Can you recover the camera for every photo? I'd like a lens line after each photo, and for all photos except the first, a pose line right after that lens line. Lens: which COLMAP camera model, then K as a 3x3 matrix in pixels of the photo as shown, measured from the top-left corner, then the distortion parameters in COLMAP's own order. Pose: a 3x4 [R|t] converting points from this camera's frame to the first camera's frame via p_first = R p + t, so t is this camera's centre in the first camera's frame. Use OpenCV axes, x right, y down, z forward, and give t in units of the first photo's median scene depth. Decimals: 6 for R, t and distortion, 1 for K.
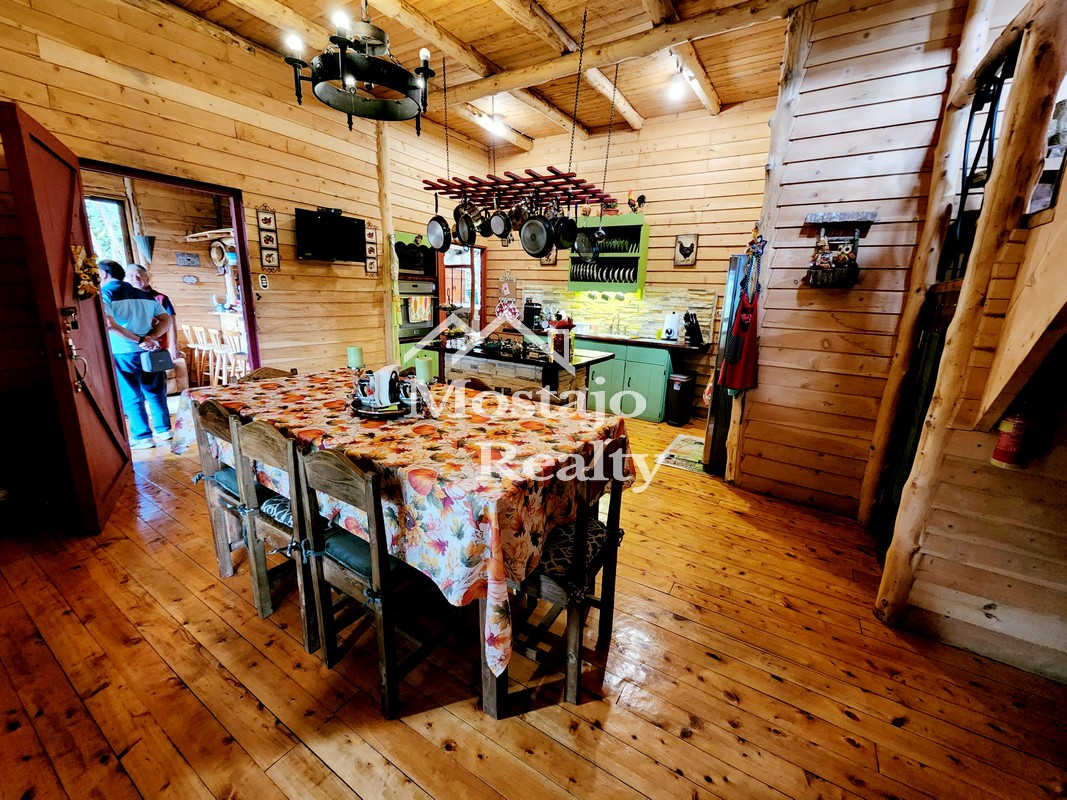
lens RADIAL K [[435.7, 0, 533.5], [0, 435.7, 400.0], [0, 0, 1]] dist [0.000145, -0.003561]
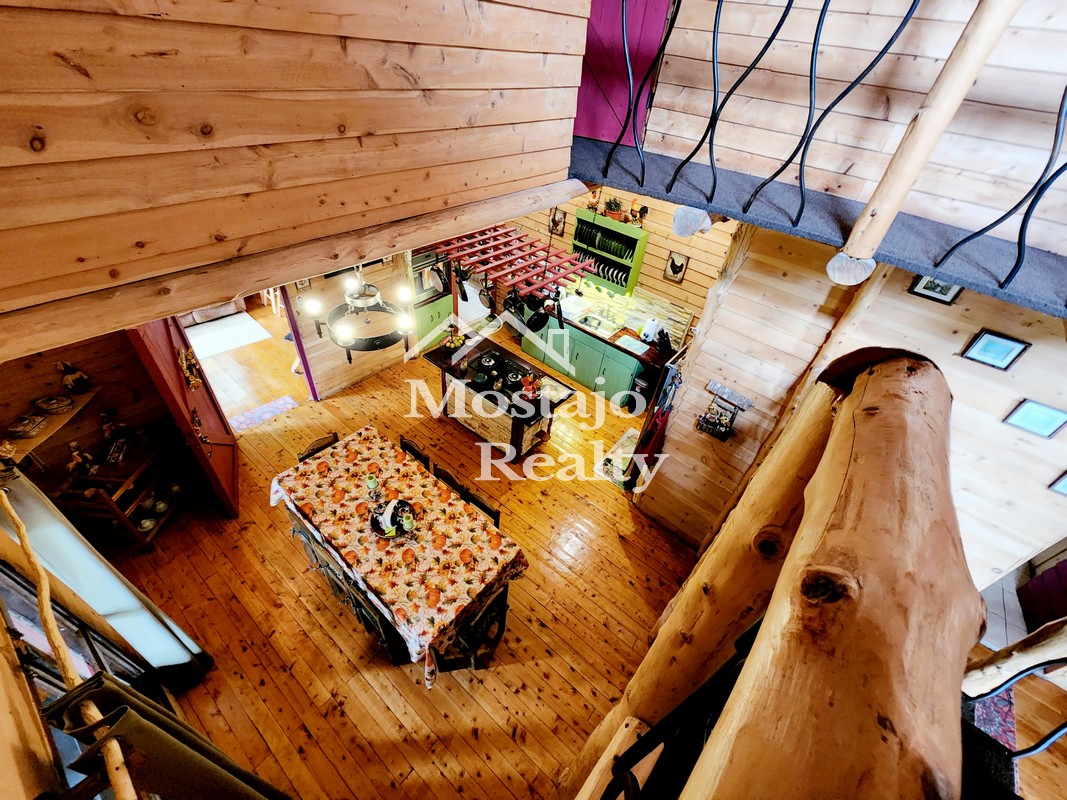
lens RADIAL K [[437.0, 0, 536.5], [0, 437.0, 398.5], [0, 0, 1]] dist [0.000349, -0.010946]
pose [[0.990510, 0.128812, -0.047925, 0.300890], [-0.094722, 0.892464, 0.441061, -1.409237], [0.099585, -0.432336, 0.896196, -0.349338]]
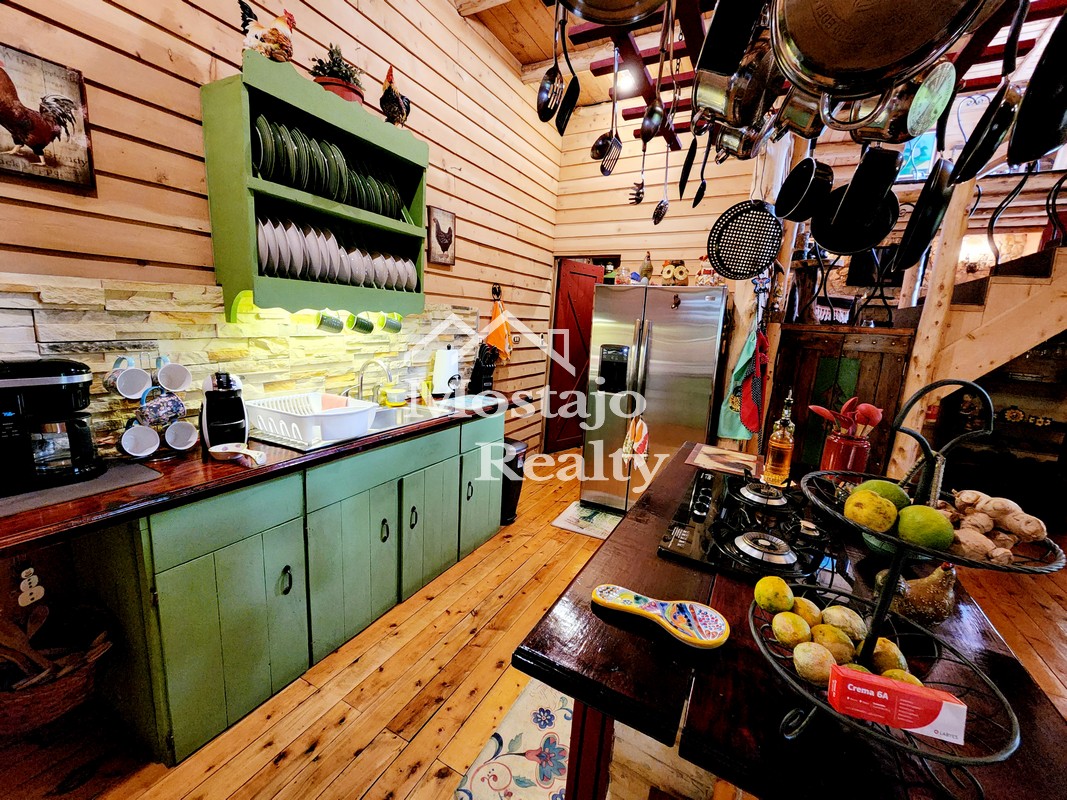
lens RADIAL K [[435.7, 0, 533.5], [0, 435.7, 400.0], [0, 0, 1]] dist [0.000145, -0.003561]
pose [[-0.060897, -0.222383, 0.973056, -0.734170], [0.184964, 0.955467, 0.229939, -0.712192], [-0.980857, 0.193983, -0.017053, 2.659842]]
